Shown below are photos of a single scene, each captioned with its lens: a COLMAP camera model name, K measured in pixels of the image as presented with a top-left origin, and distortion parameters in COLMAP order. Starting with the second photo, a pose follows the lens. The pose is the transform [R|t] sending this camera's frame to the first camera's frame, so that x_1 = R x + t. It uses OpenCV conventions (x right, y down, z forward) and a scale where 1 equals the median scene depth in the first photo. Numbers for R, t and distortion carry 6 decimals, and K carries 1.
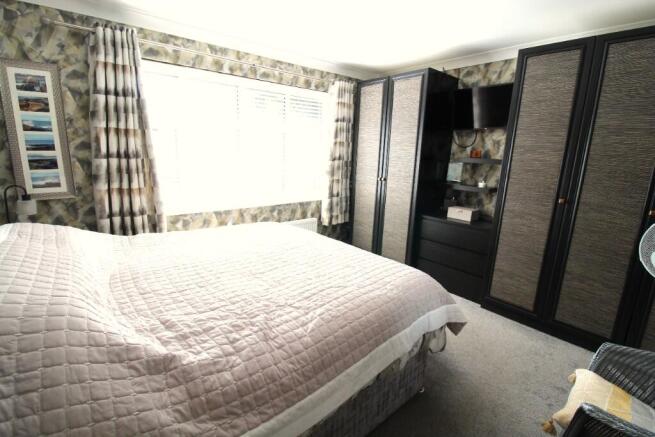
lens RADIAL K [[304.3, 0, 331.1], [0, 304.3, 212.6], [0, 0, 1]] dist [0.000974, -0.015142]
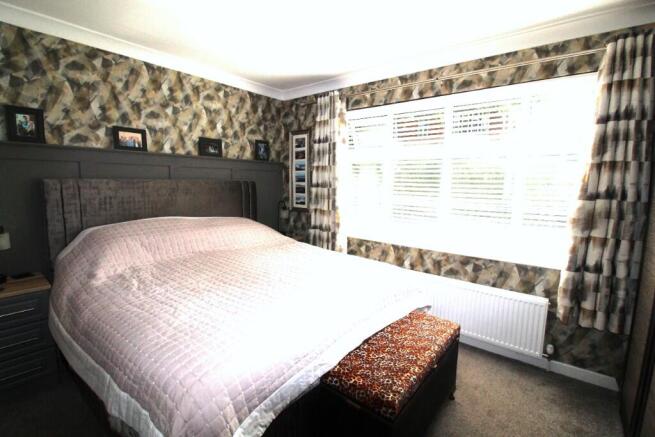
lens RADIAL K [[304.3, 0, 331.1], [0, 304.3, 212.6], [0, 0, 1]] dist [0.000974, -0.015142]
pose [[0.186605, 0.078985, -0.979255, 0.475718], [-0.203964, 0.978160, 0.040029, -0.093569], [0.961029, 0.192263, 0.198640, 0.563138]]
